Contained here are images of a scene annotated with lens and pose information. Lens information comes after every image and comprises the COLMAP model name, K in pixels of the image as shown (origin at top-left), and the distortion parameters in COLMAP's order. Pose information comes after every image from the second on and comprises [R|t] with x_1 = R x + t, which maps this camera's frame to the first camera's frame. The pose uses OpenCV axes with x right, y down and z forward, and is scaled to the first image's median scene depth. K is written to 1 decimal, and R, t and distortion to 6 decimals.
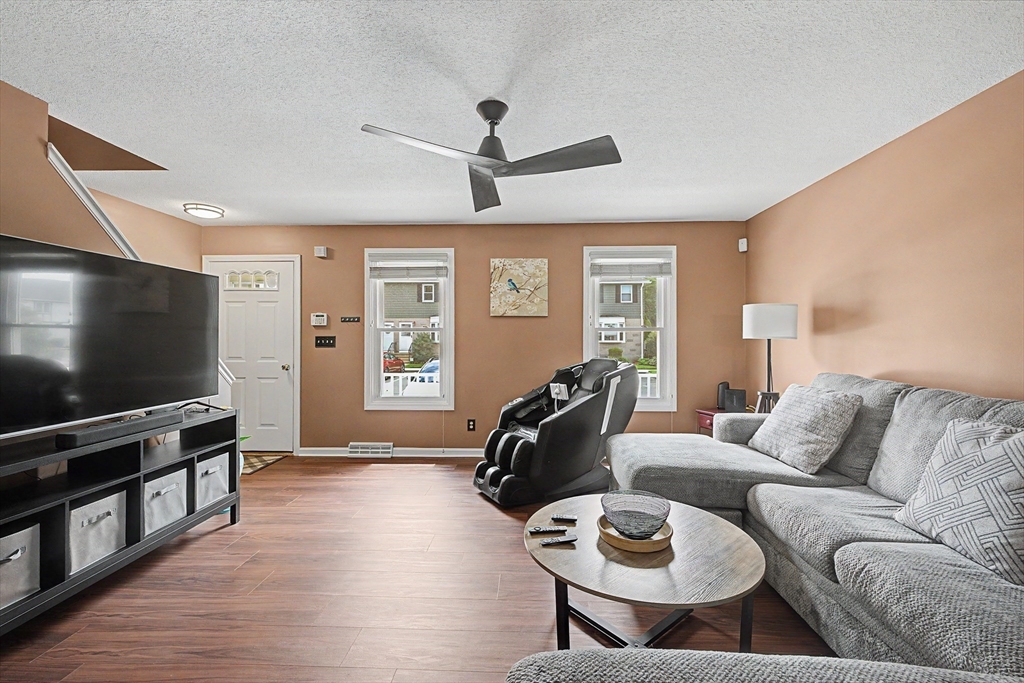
lens RADIAL K [[428.0, 0, 513.1], [0, 428.0, 337.5], [0, 0, 1]] dist [0.009434, -0.001589]
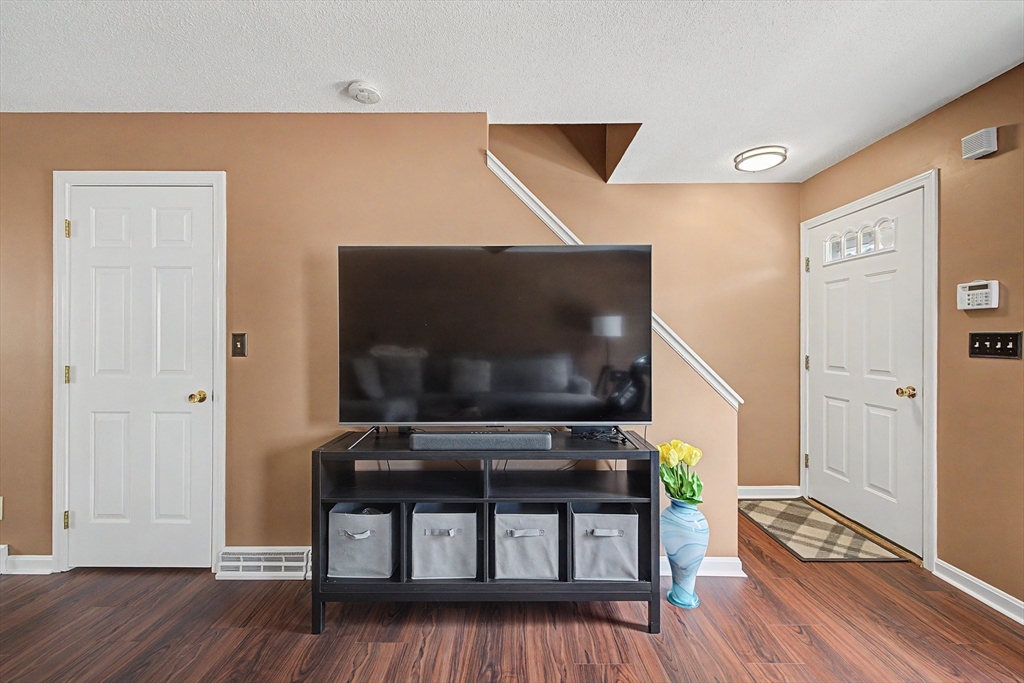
lens RADIAL K [[428.0, 0, 504.5], [0, 428.0, 334.5], [0, 0, 1]] dist [0.009434, -0.001589]
pose [[0.037769, 0.000879, -0.999286, -0.023488], [0.002253, 0.999997, 0.000965, -0.003791], [0.999284, -0.002288, 0.037766, 0.668933]]
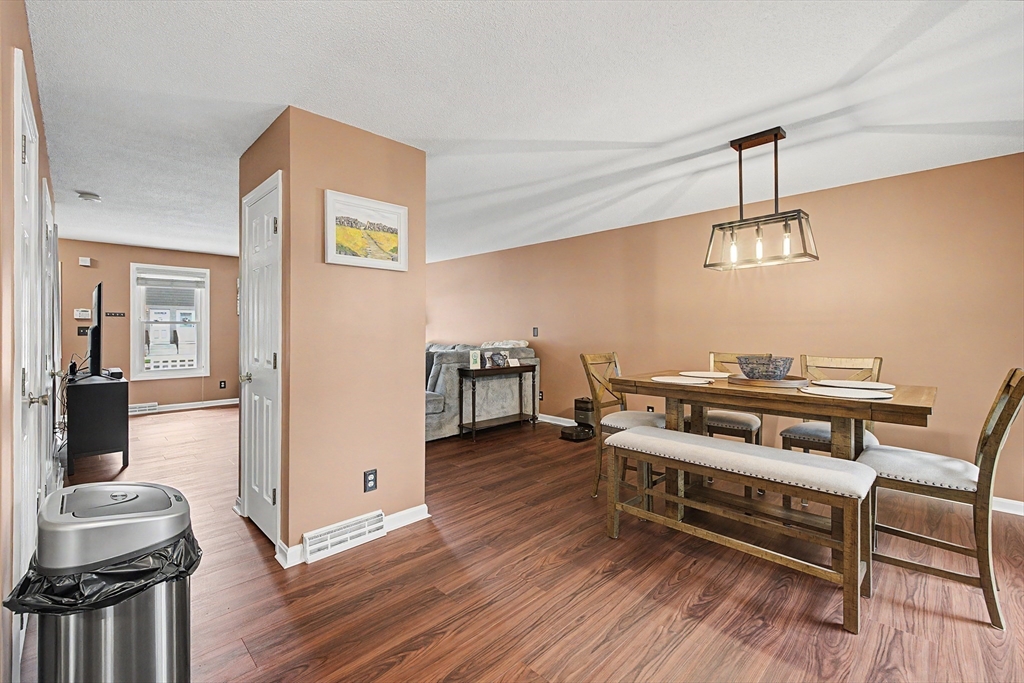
lens RADIAL K [[428.0, 0, 510.8], [0, 428.0, 332.0], [0, 0, 1]] dist [0.009434, -0.001589]
pose [[0.678560, -0.001870, 0.734542, -0.732443], [-0.005279, 0.999959, 0.007422, -0.005139], [-0.734526, -0.008914, 0.678522, -1.136452]]
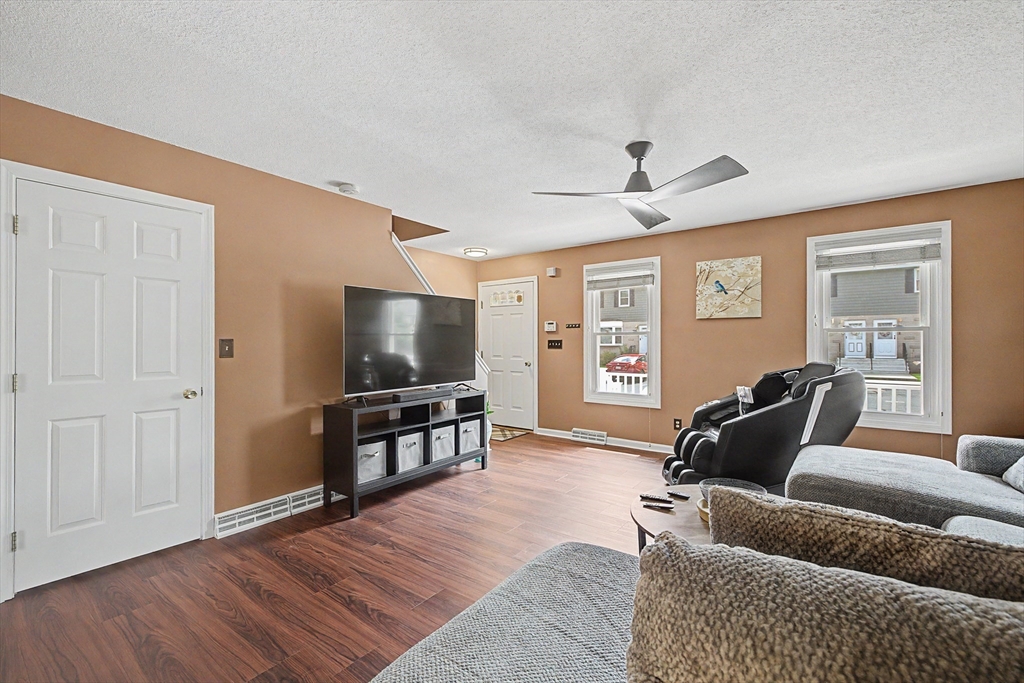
lens RADIAL K [[428.0, 0, 512.6], [0, 428.0, 343.6], [0, 0, 1]] dist [0.009434, -0.001589]
pose [[0.824098, -0.000473, -0.566447, 0.221682], [0.004230, 0.999977, 0.005320, 0.001159], [0.566431, -0.006780, 0.824081, -0.117730]]
